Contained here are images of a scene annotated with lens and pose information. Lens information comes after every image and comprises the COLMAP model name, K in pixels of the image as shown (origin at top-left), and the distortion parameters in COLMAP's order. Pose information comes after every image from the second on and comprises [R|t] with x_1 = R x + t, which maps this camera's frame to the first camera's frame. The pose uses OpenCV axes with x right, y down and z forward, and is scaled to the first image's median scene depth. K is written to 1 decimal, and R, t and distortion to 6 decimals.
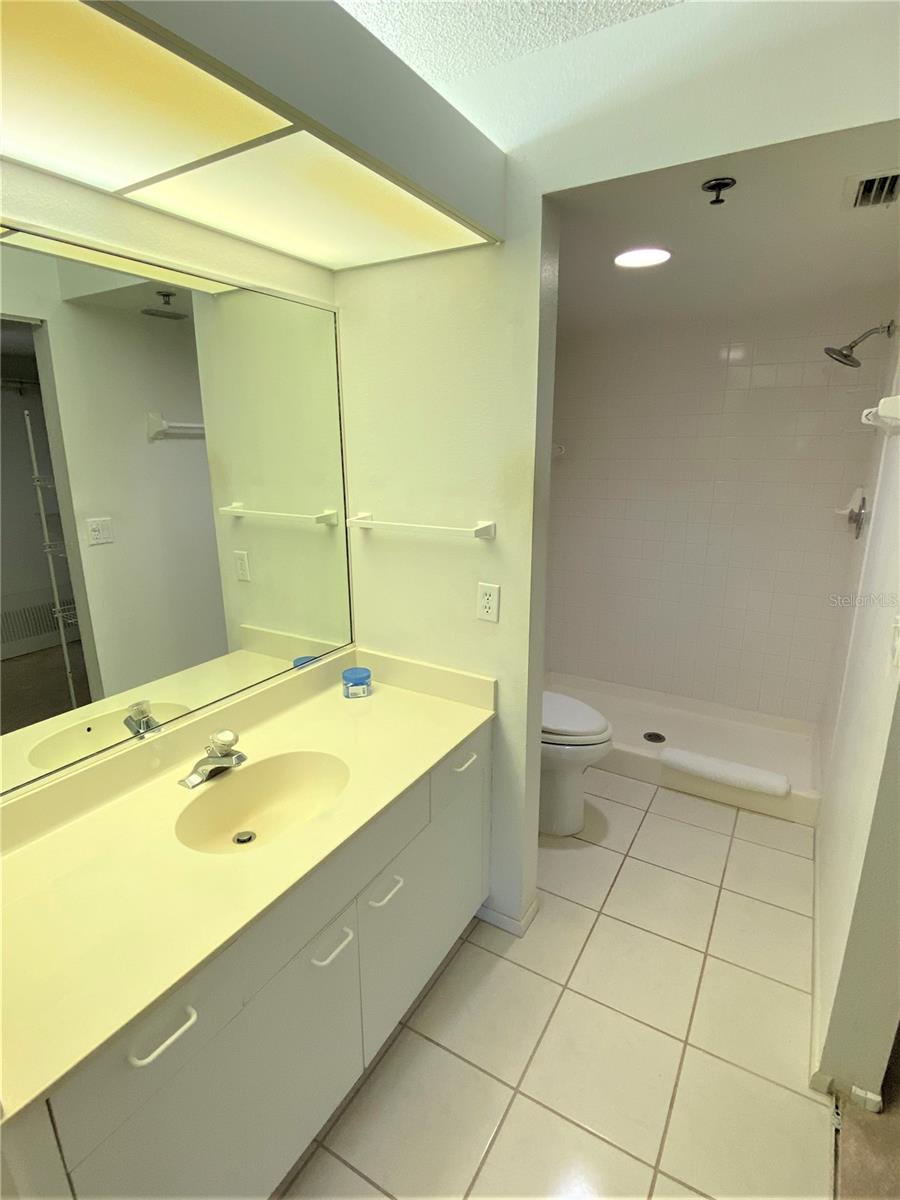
lens RADIAL K [[572.8, 0, 450.0], [0, 572.8, 600.0], [0, 0, 1]] dist [0.015203, -0.027134]
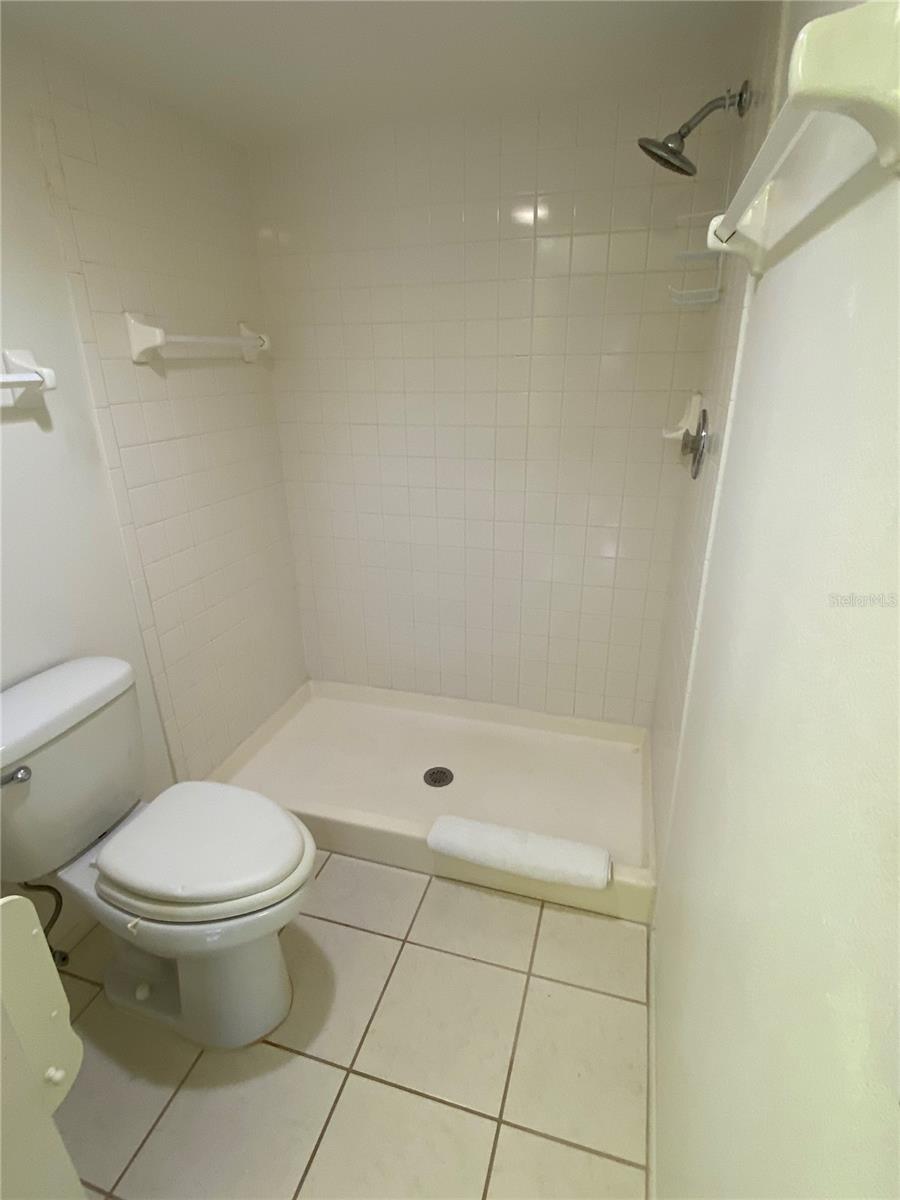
lens RADIAL K [[566.3, 0, 450.0], [0, 566.3, 600.0], [0, 0, 1]] dist [0.016598, -0.023577]
pose [[0.969973, -0.097529, 0.222801, 0.308469], [0.071500, 0.989944, 0.122059, -0.072368], [-0.232465, -0.102464, 0.967193, 0.461880]]
